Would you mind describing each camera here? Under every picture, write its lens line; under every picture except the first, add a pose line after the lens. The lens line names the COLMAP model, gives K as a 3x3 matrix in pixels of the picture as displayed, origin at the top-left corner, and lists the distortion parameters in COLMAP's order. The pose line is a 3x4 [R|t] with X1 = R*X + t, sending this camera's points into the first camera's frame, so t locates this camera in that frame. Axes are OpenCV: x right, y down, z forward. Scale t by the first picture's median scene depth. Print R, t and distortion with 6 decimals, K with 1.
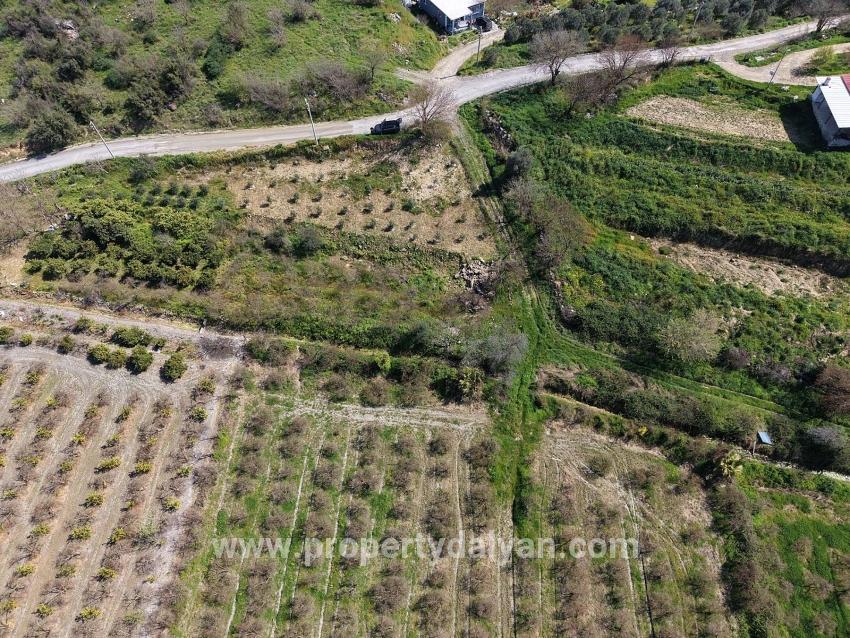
lens RADIAL K [[571.4, 0, 426.5], [0, 571.4, 318.0], [0, 0, 1]] dist [0.029414, -0.023421]
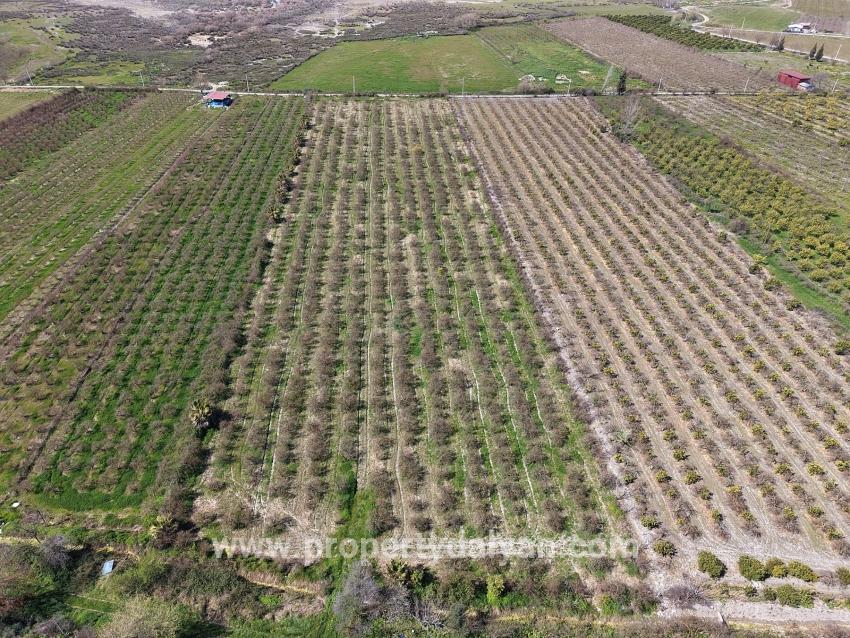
lens RADIAL K [[571.4, 0, 426.1], [0, 571.4, 321.4], [0, 0, 1]] dist [0.029414, -0.023421]
pose [[-0.989510, 0.092792, -0.110724, 0.097202], [-0.114830, -0.040120, 0.992575, -0.832735], [0.087660, 0.994877, 0.050354, 0.545894]]
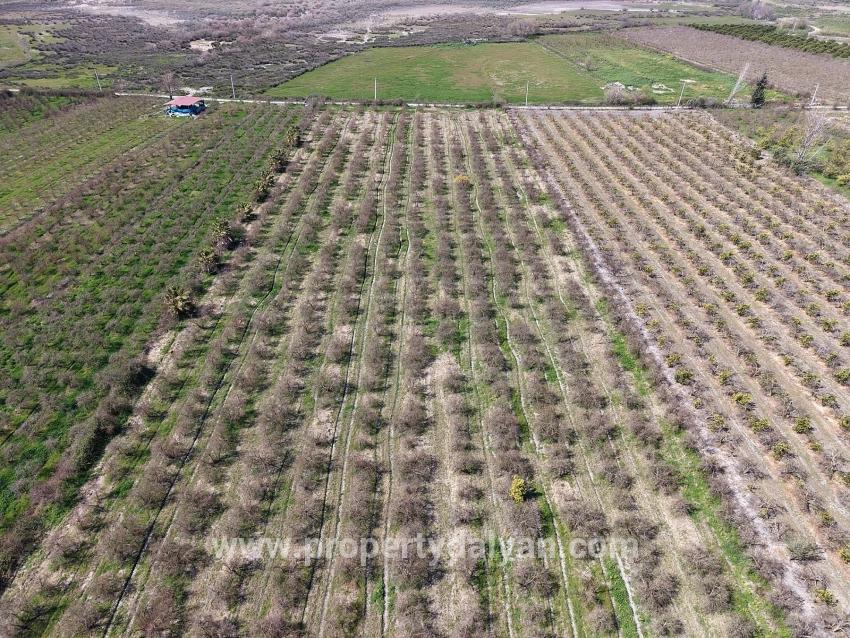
lens RADIAL K [[571.4, 0, 424.2], [0, 571.4, 316.3], [0, 0, 1]] dist [0.029414, -0.023421]
pose [[-0.997144, 0.052465, -0.054335, -0.017324], [-0.053818, 0.011219, 0.998488, 0.247401], [0.052995, 0.998560, -0.008364, 0.270983]]
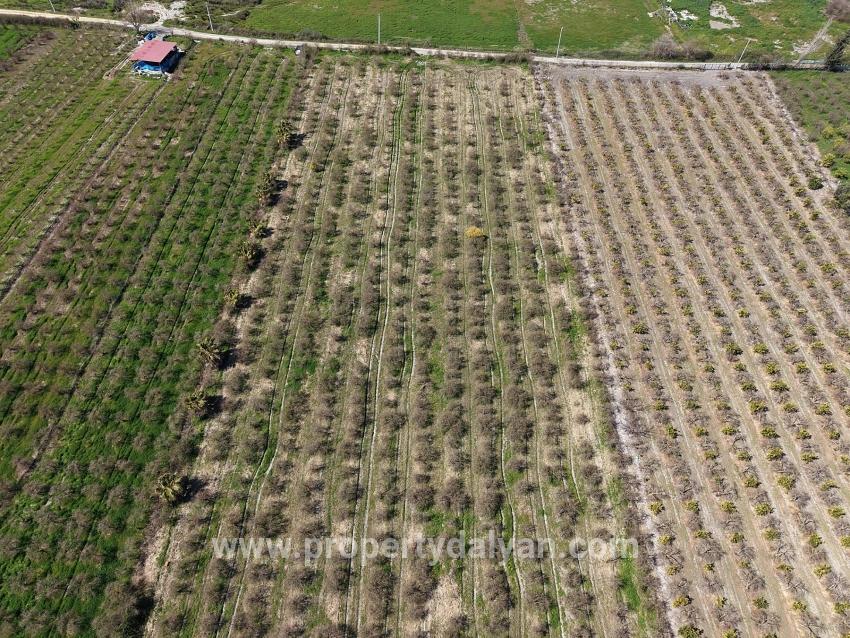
lens RADIAL K [[571.4, 0, 424.5], [0, 571.4, 316.0], [0, 0, 1]] dist [0.029414, -0.023421]
pose [[-0.998712, 0.039544, -0.031793, -0.051006], [-0.041774, -0.285146, 0.957573, 0.431787], [0.028801, 0.957668, 0.286431, -0.366810]]
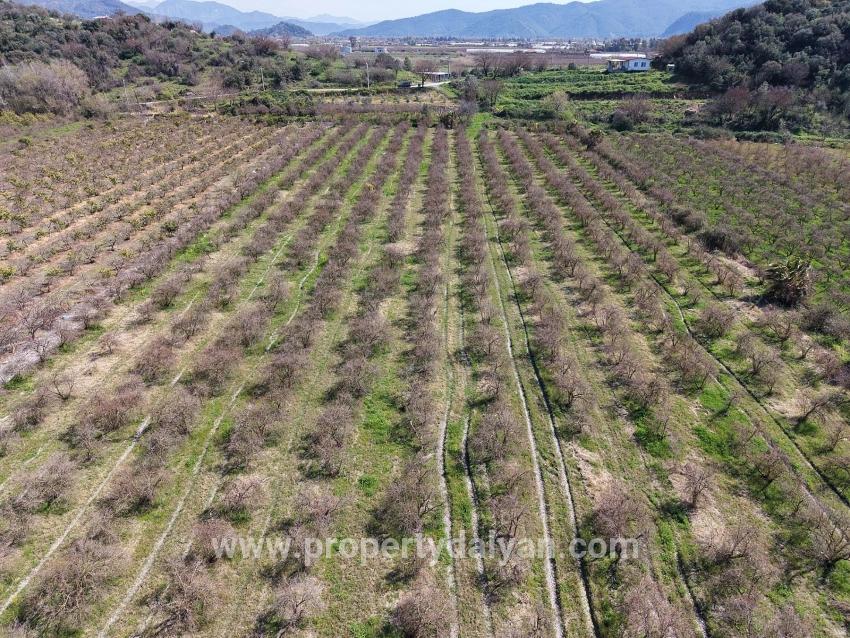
lens RADIAL K [[571.4, 0, 425.0], [0, 571.4, 316.2], [0, 0, 1]] dist [0.029414, -0.023421]
pose [[0.999273, 0.003645, 0.037948, -0.094555], [0.016174, 0.860856, -0.508591, 1.744392], [-0.034522, 0.508835, 0.860172, -0.360842]]
